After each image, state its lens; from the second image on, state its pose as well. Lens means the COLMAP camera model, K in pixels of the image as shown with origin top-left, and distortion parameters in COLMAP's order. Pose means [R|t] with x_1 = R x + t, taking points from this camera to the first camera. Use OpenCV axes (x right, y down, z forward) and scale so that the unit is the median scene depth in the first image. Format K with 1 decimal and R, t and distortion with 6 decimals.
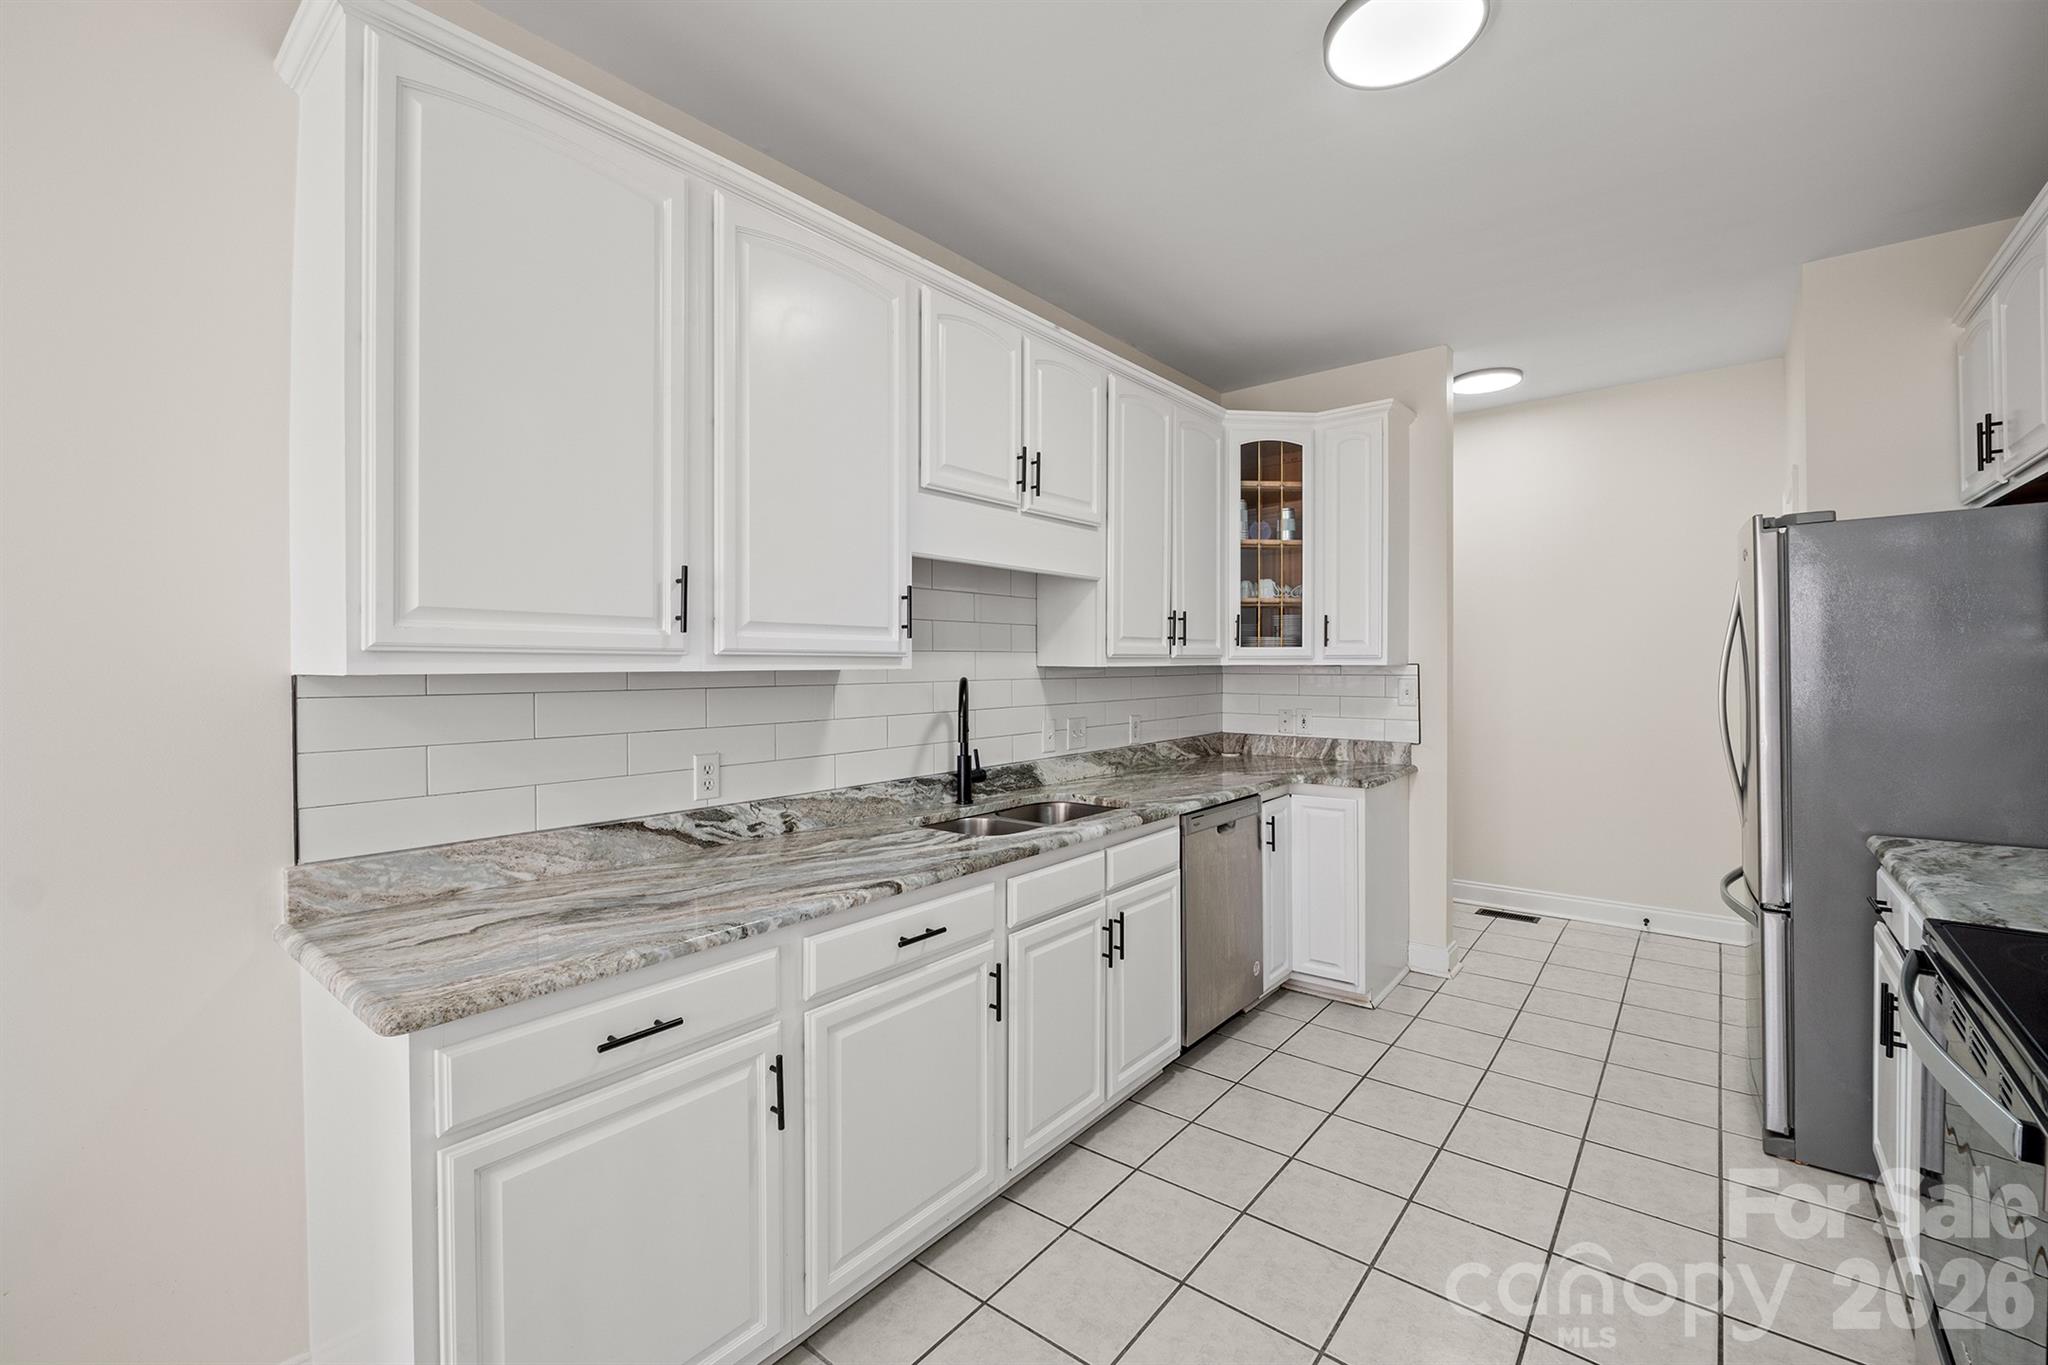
lens RADIAL K [[857.1, 0, 1031.6], [0, 857.1, 668.1], [0, 0, 1]] dist [-0.004236, -0.000530]
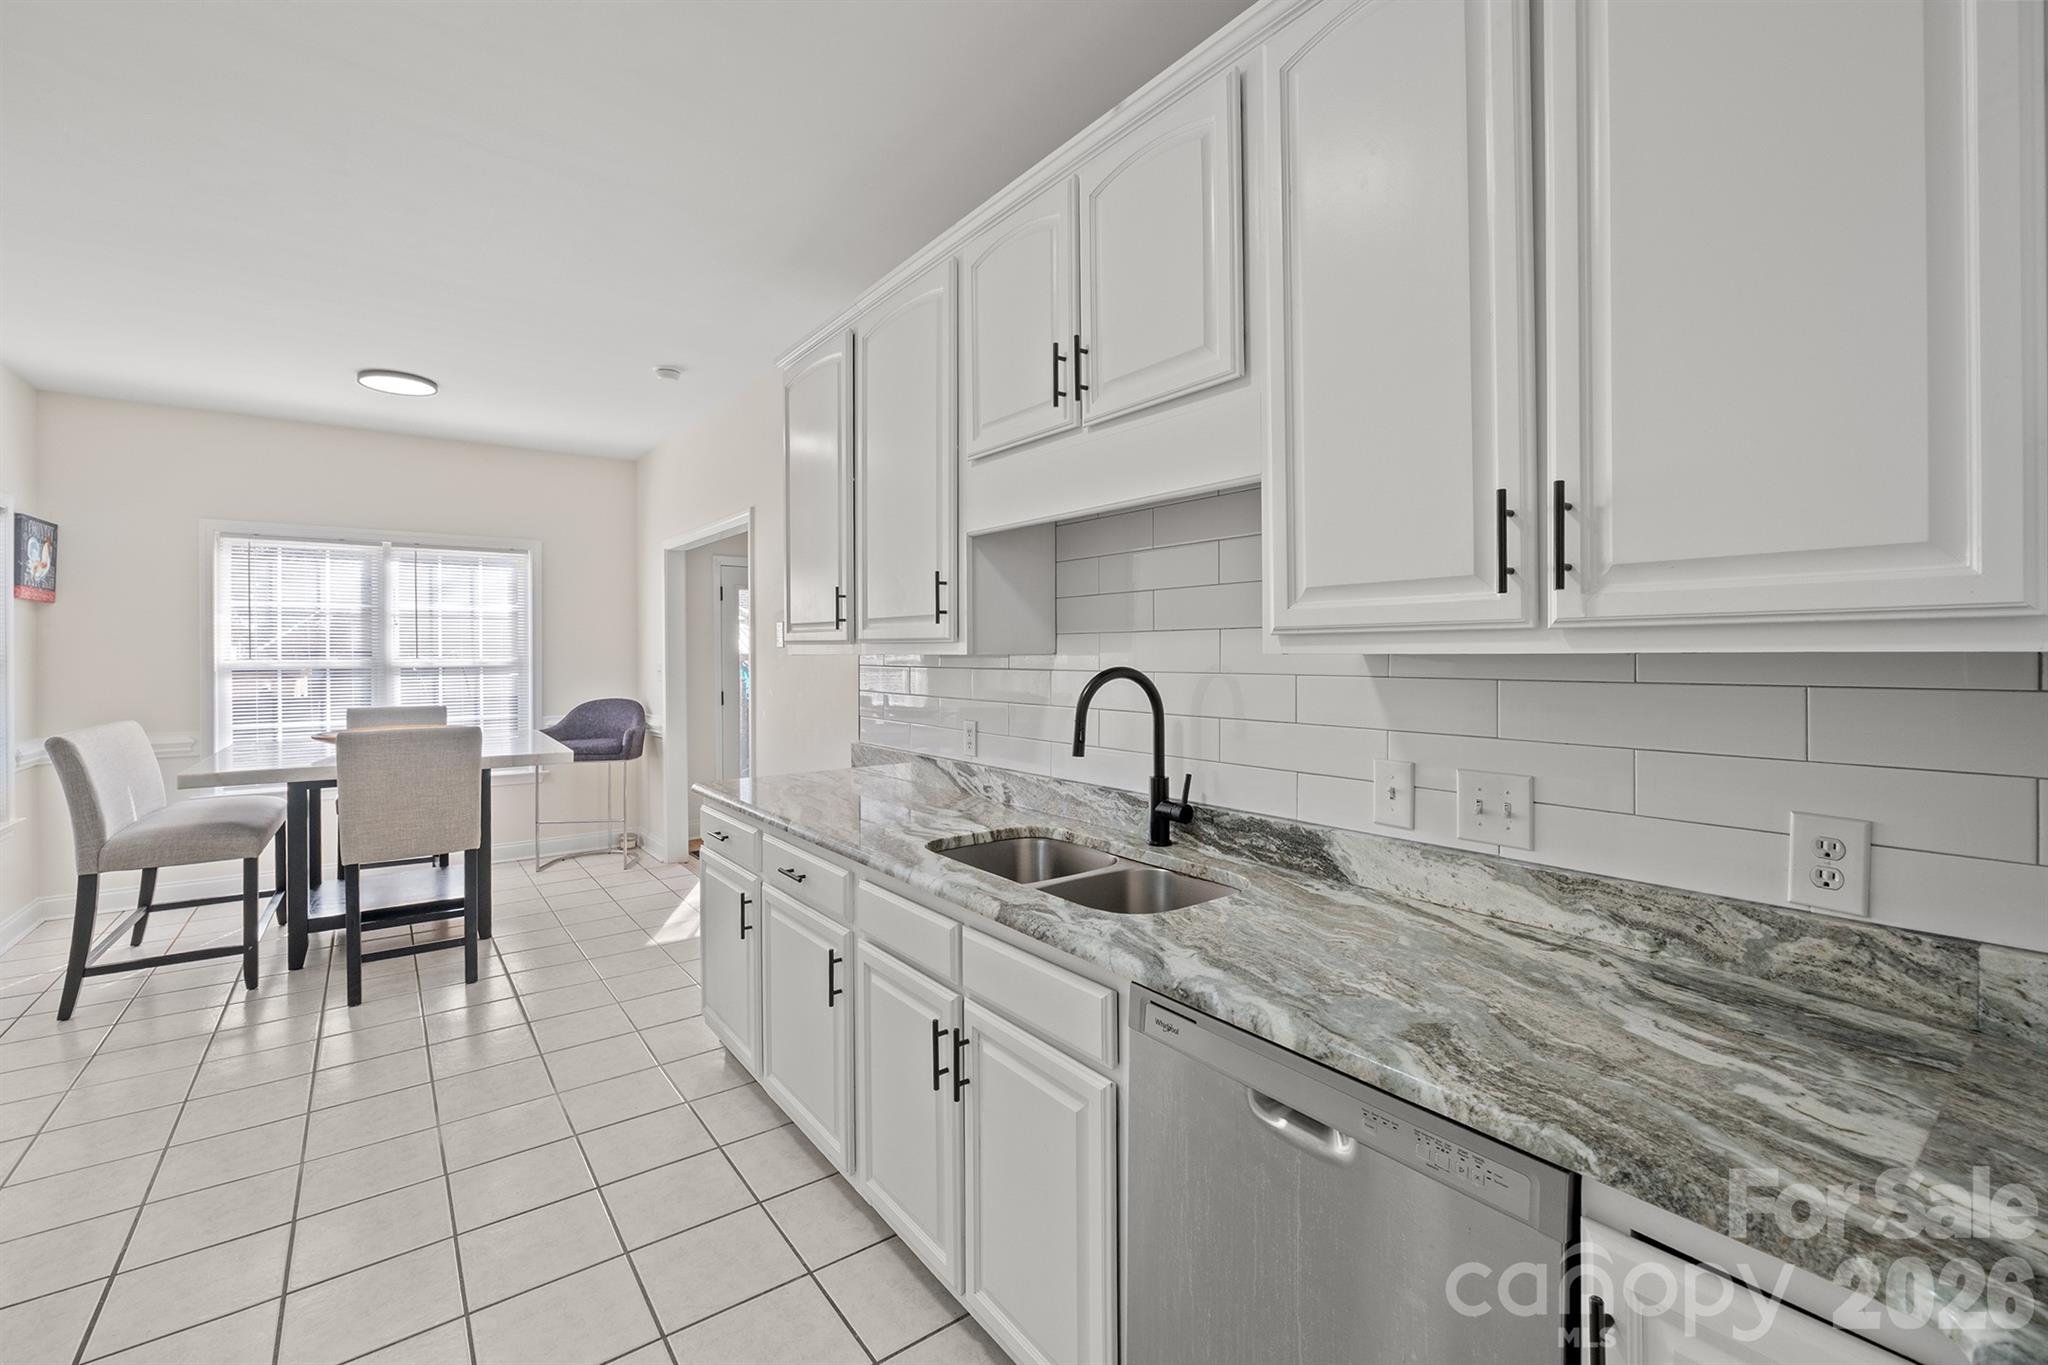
lens RADIAL K [[870.7, 0, 1023.7], [0, 870.7, 648.2], [0, 0, 1]] dist [-0.001200, -0.000208]
pose [[-0.249757, 0.002334, -0.968306, 0.669886], [0.002249, 0.999996, 0.001831, -0.006681], [0.968306, -0.001721, -0.249761, 1.105986]]
